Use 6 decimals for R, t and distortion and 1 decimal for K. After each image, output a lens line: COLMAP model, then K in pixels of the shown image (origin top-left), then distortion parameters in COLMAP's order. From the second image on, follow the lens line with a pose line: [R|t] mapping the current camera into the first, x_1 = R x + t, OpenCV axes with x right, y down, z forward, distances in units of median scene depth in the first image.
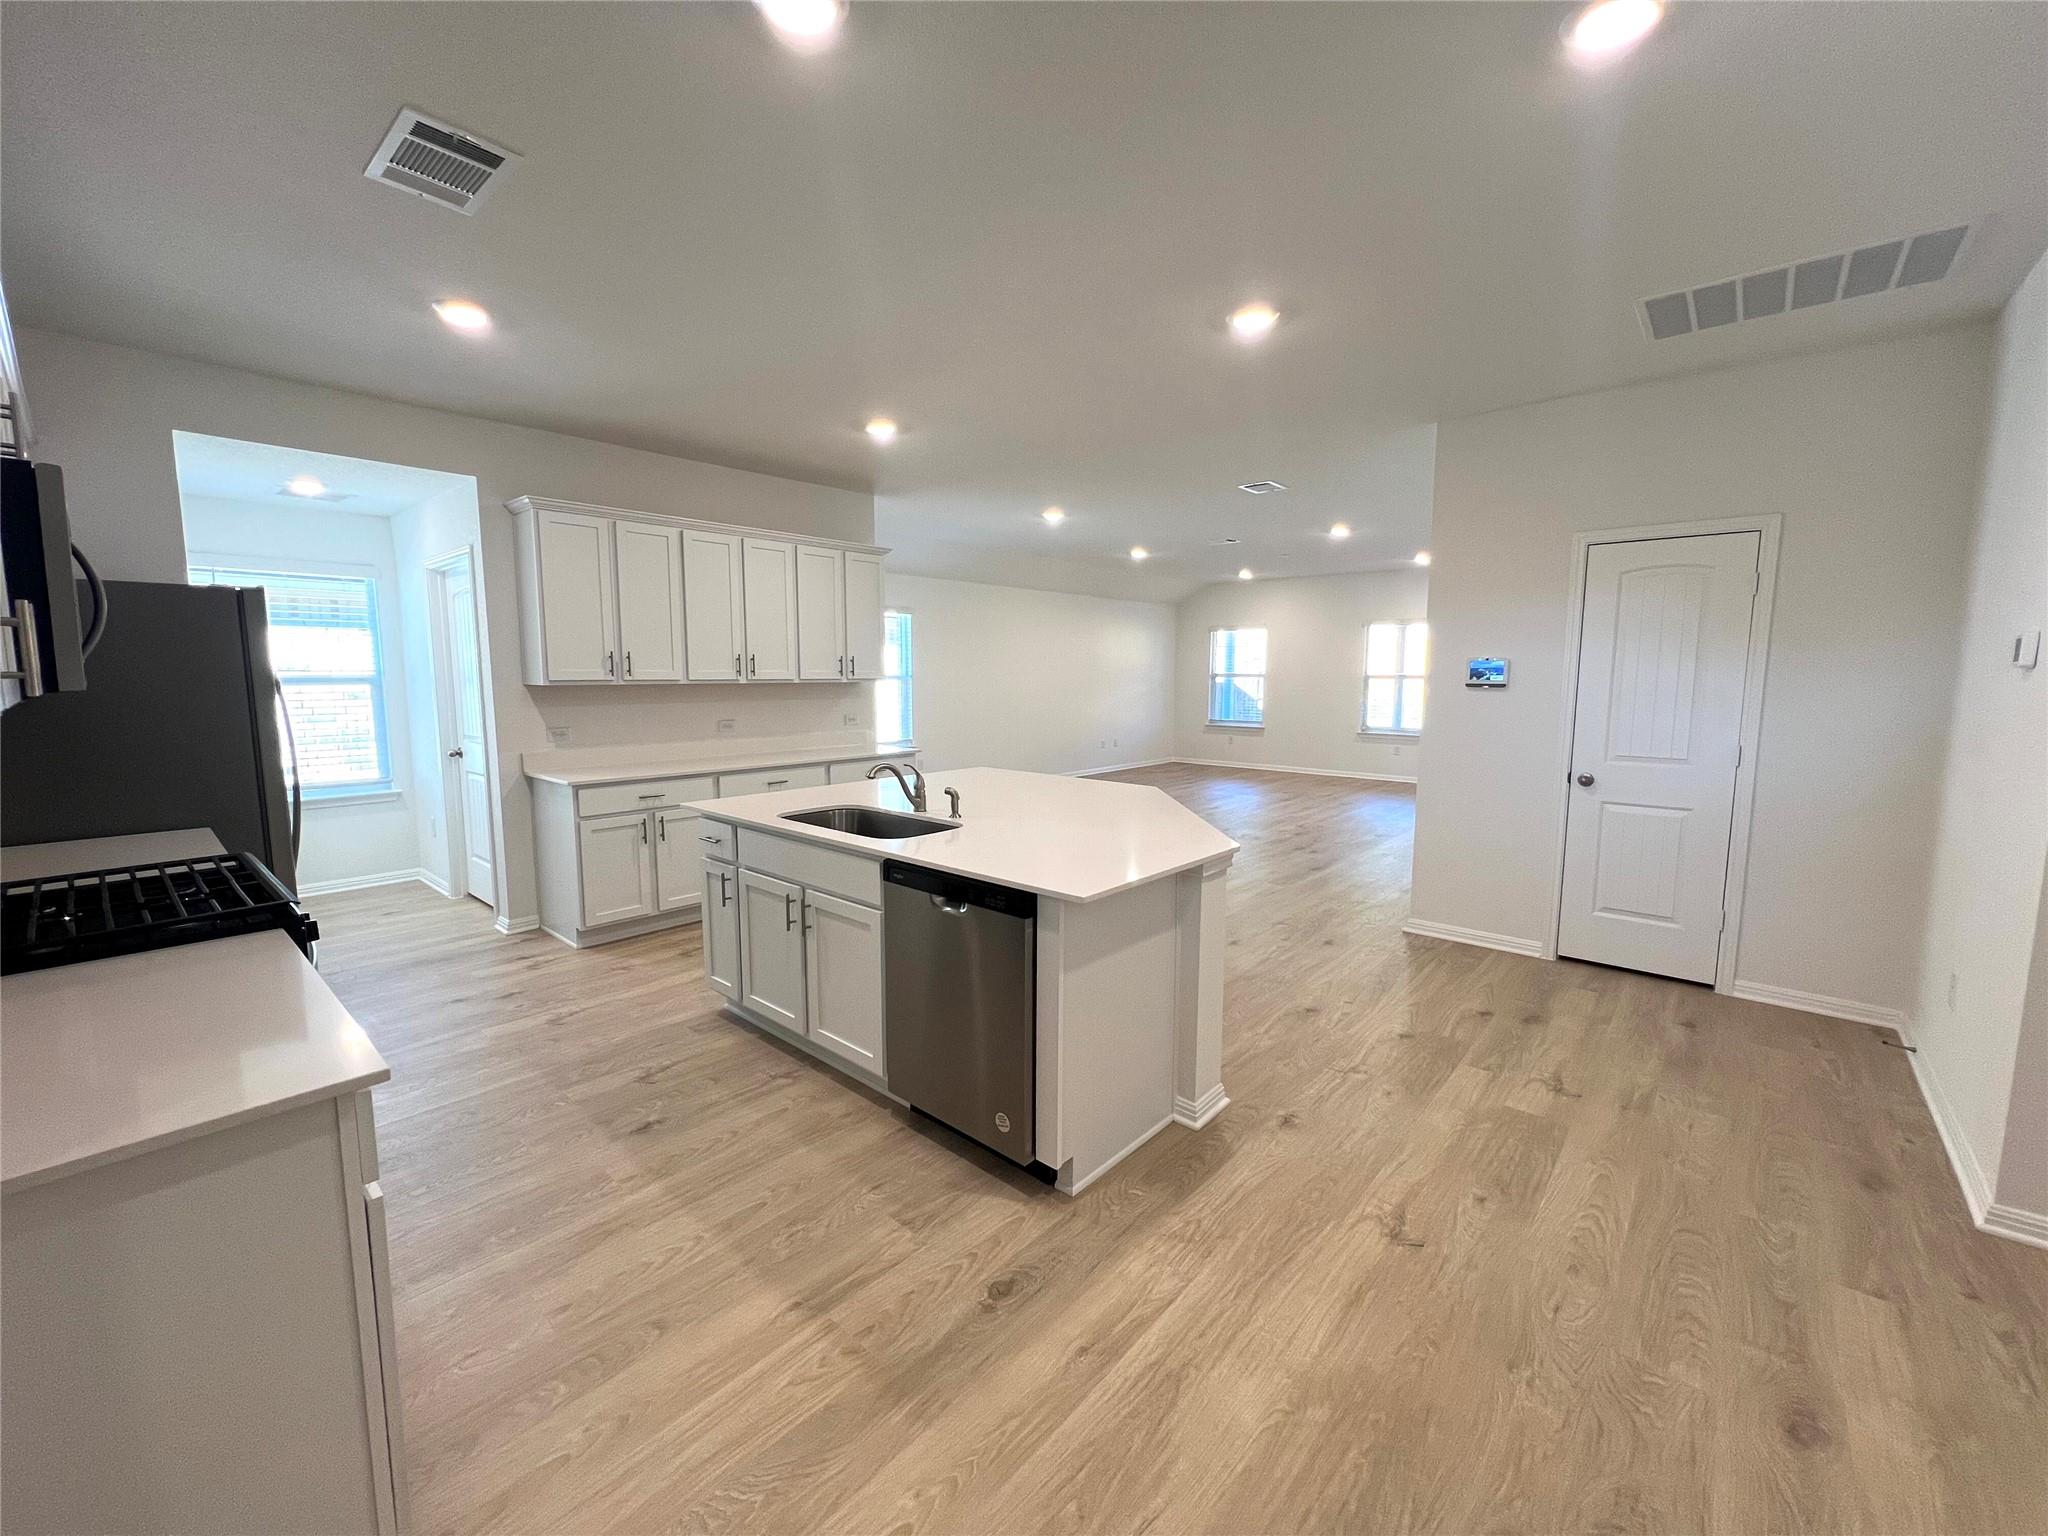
lens RADIAL K [[822.6, 0, 1016.4], [0, 822.6, 769.6], [0, 0, 1]] dist [-0.001538, 0.000519]
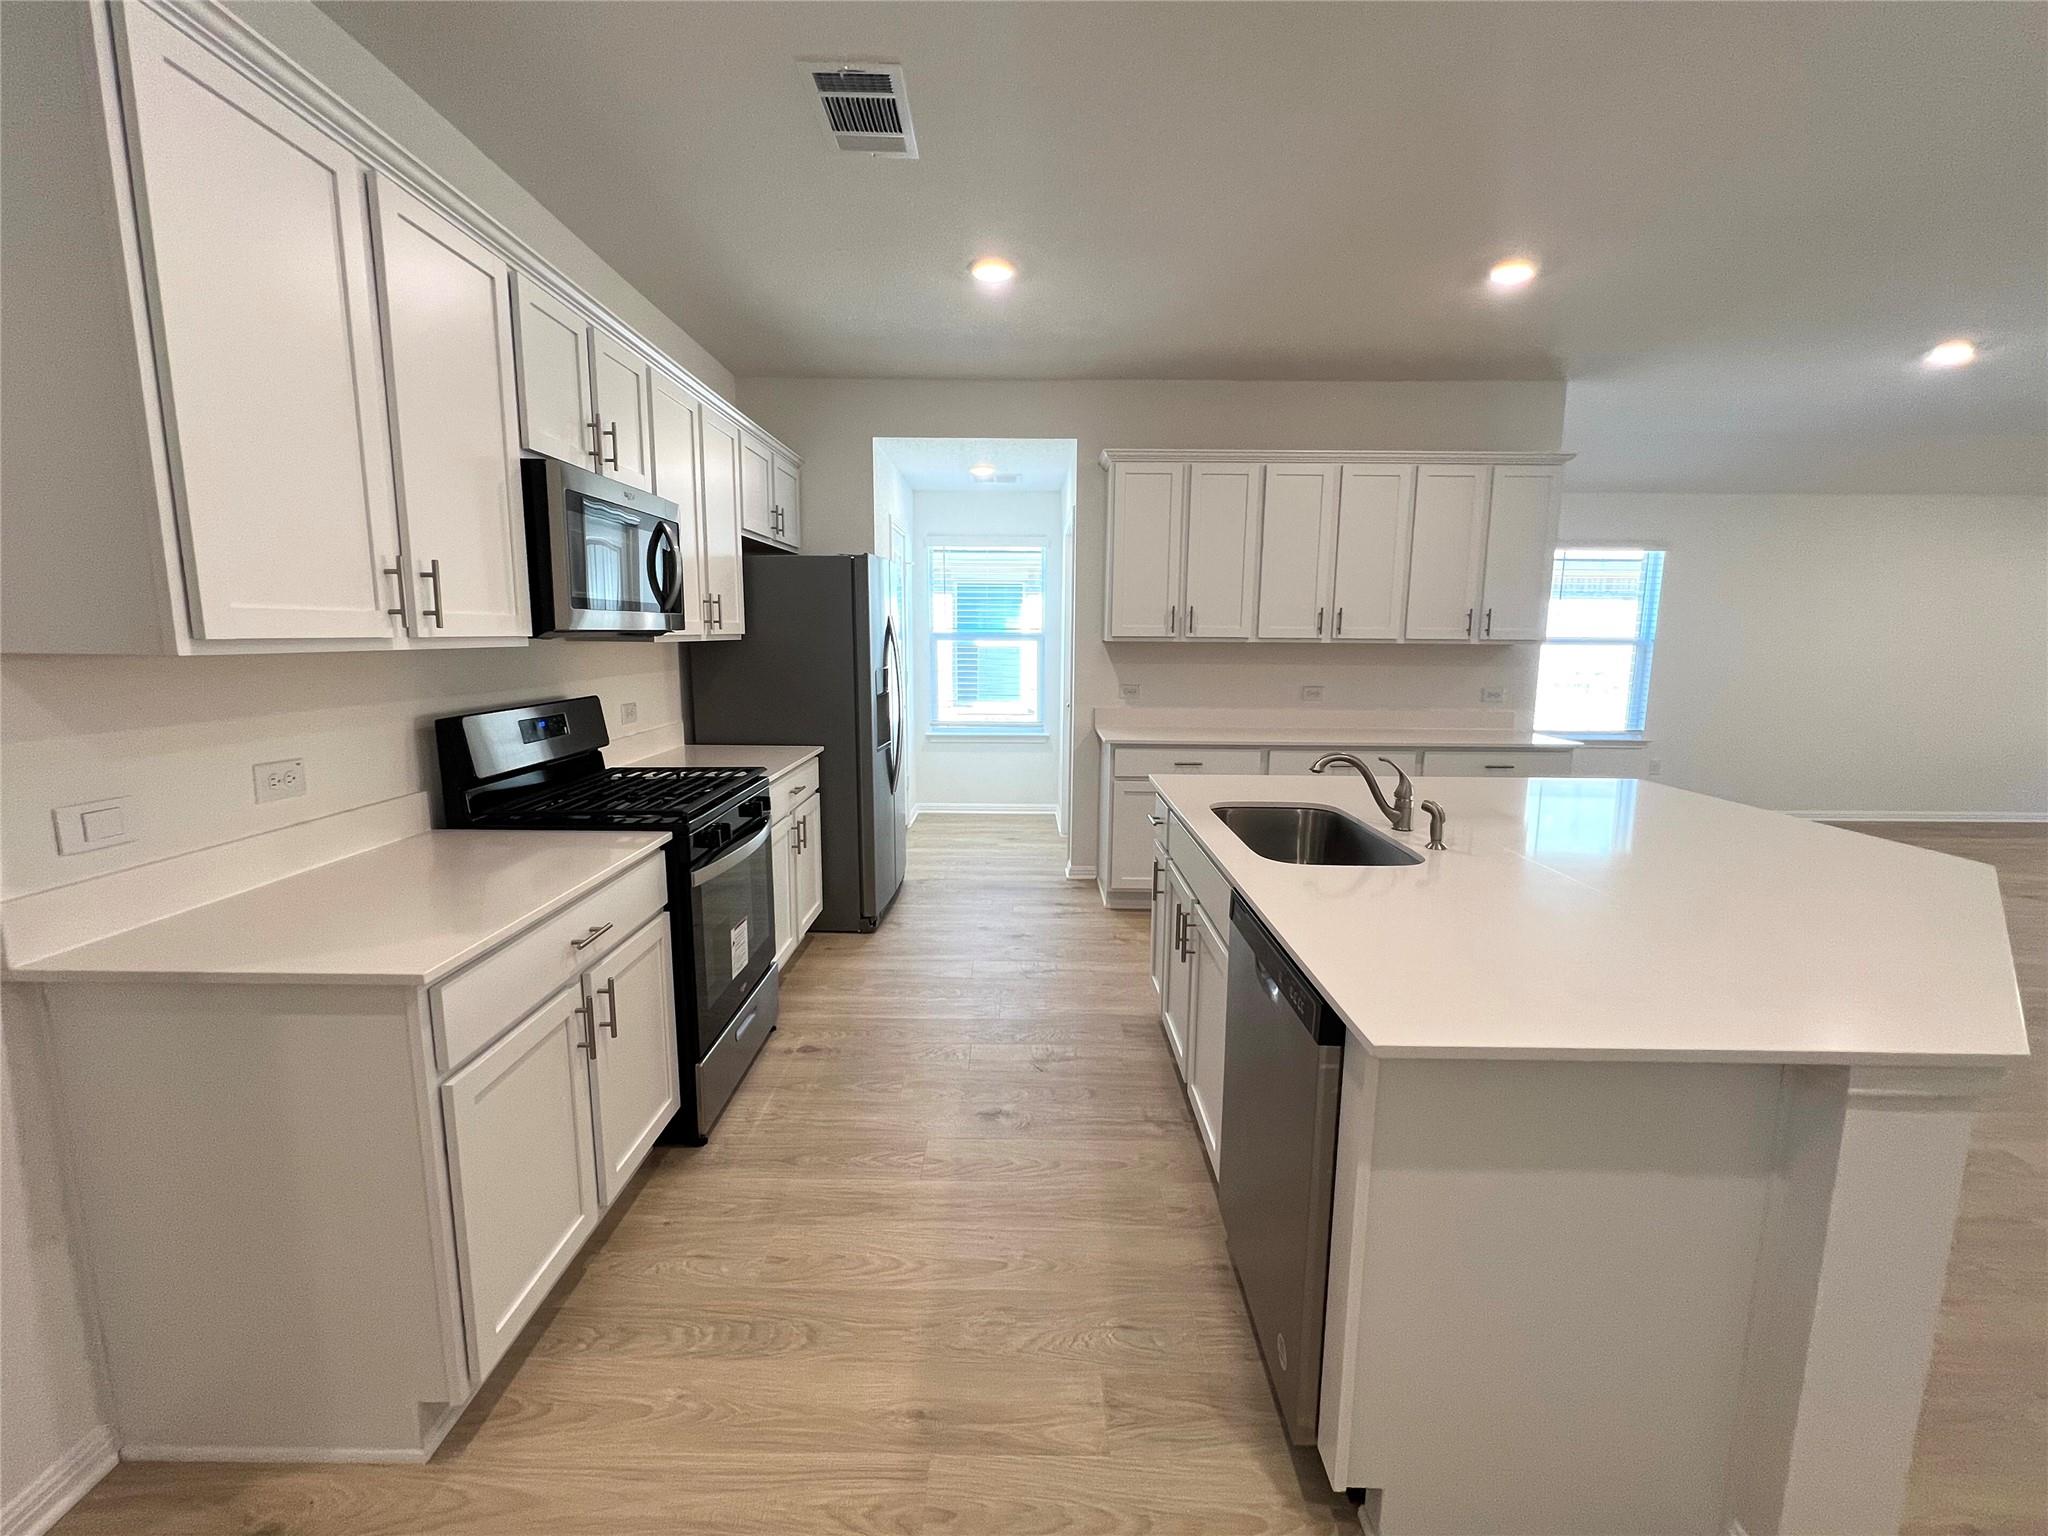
lens RADIAL K [[865.0, 0, 1018.5], [0, 865.0, 767.8], [0, 0, 1]] dist [-0.000162, -0.000230]
pose [[0.659773, 0.119988, -0.741824, 0.198231], [-0.096024, 0.992539, 0.075137, -0.024250], [0.745305, 0.021660, 0.666372, 0.290847]]
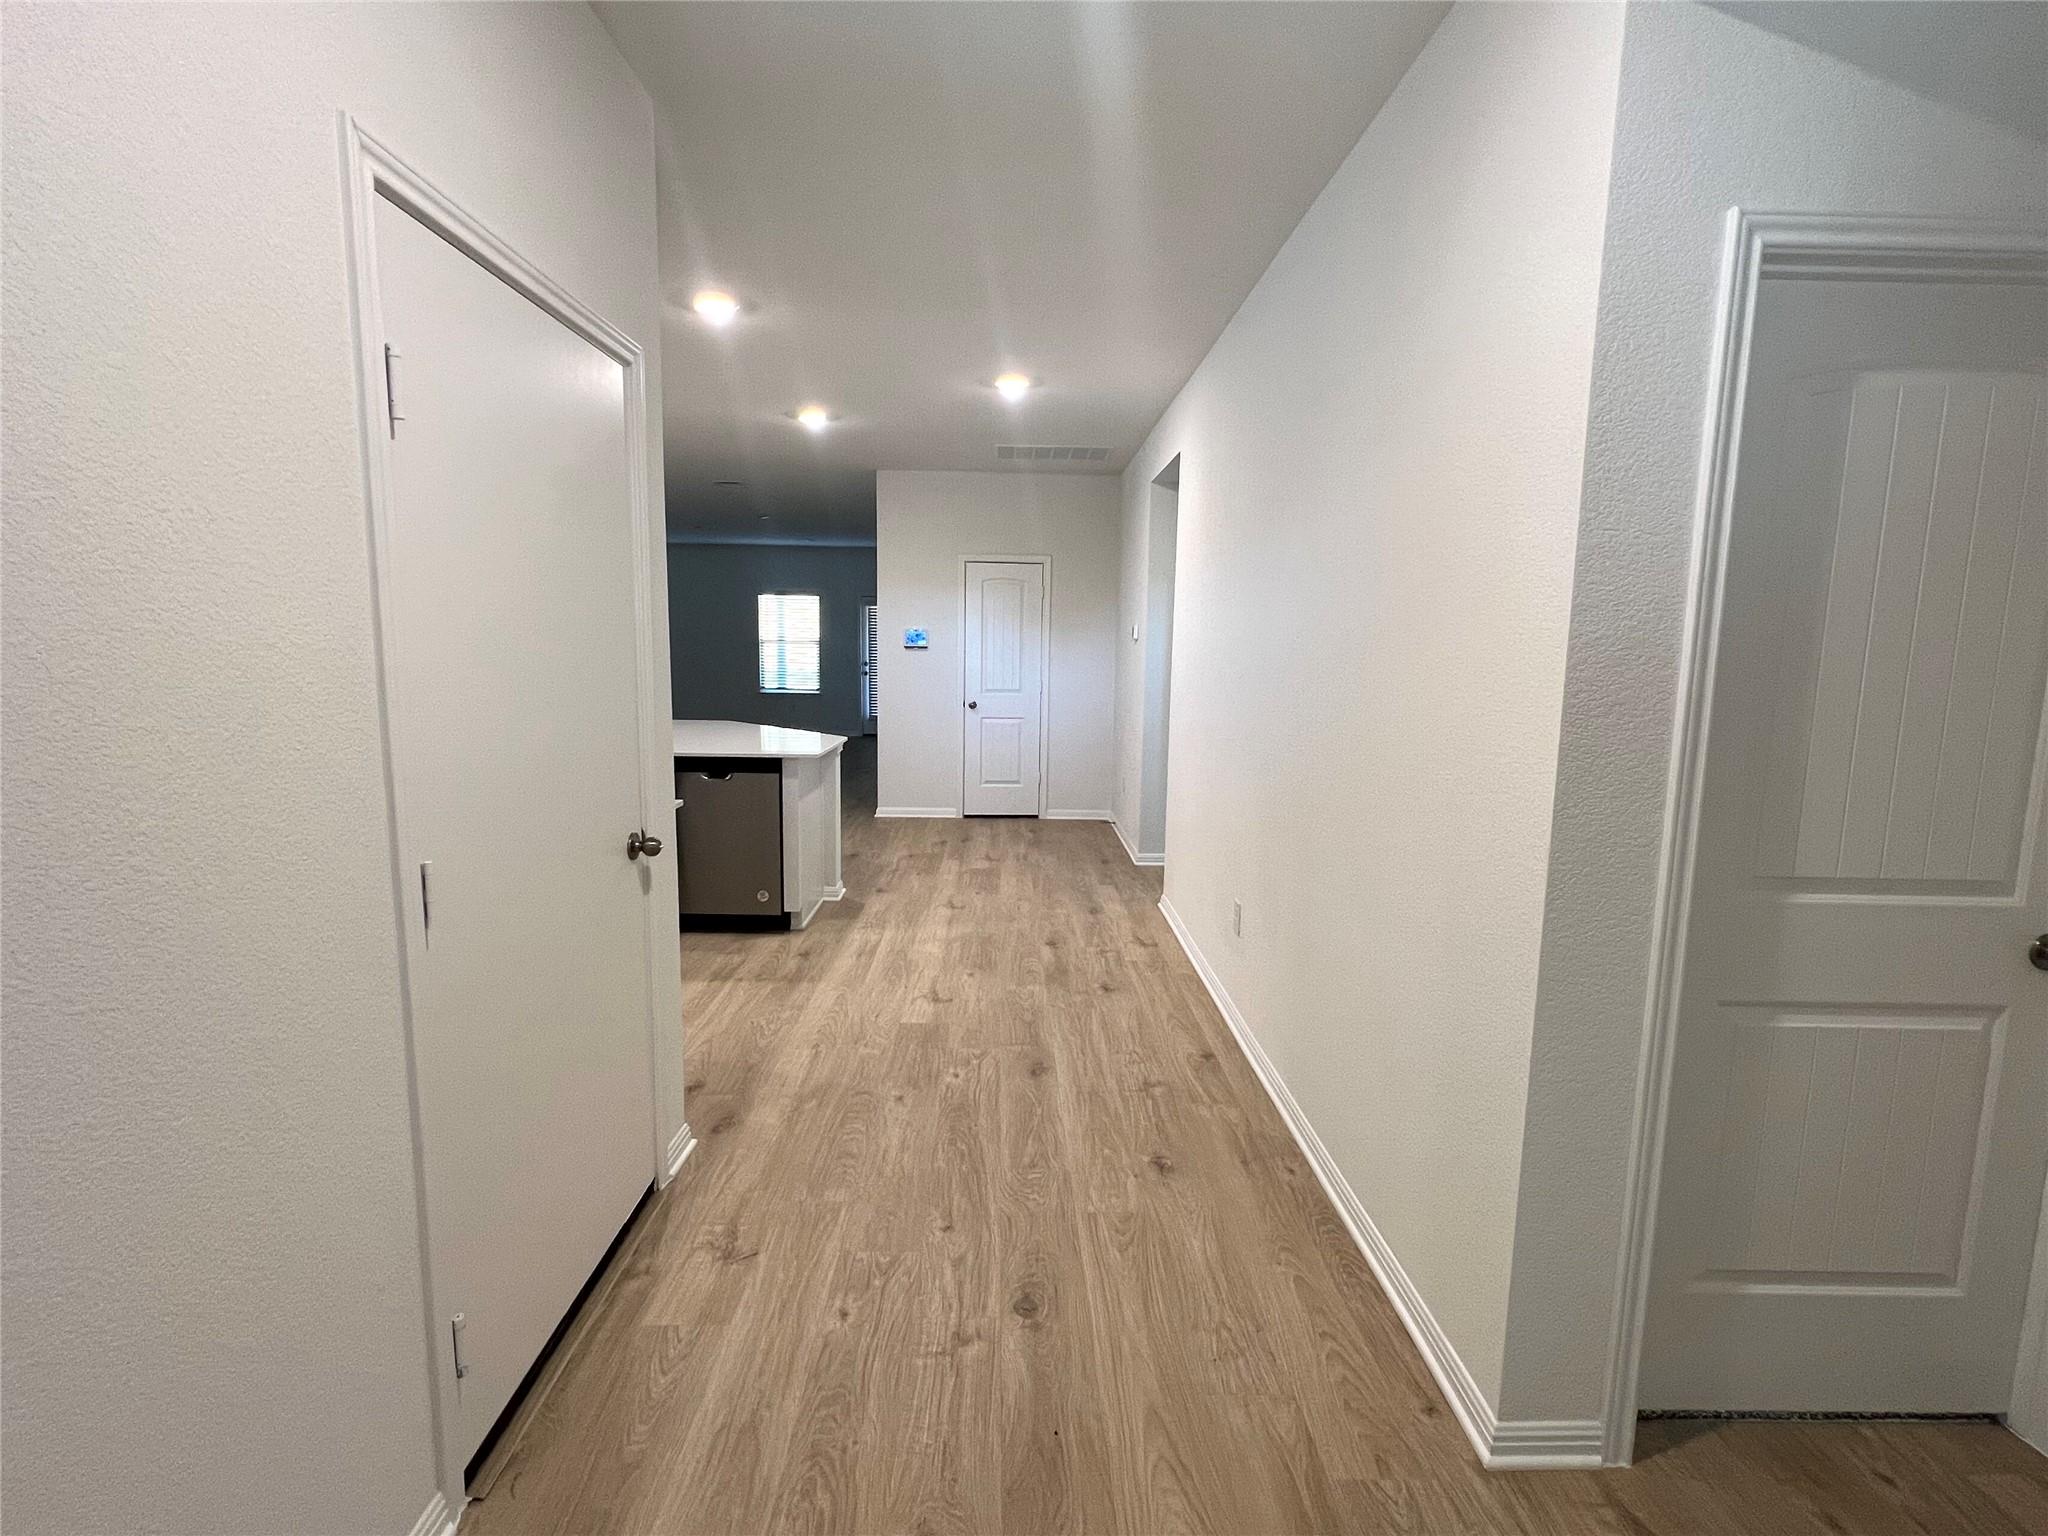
lens RADIAL K [[968.3, 0, 1027.2], [0, 968.3, 769.6], [0, 0, 1]] dist [-0.001292, -0.000028]
pose [[0.731159, -0.076037, 0.677957, -0.683507], [0.061955, 0.997064, 0.045010, 0.075563], [-0.679388, 0.009093, 0.733723, -0.616306]]
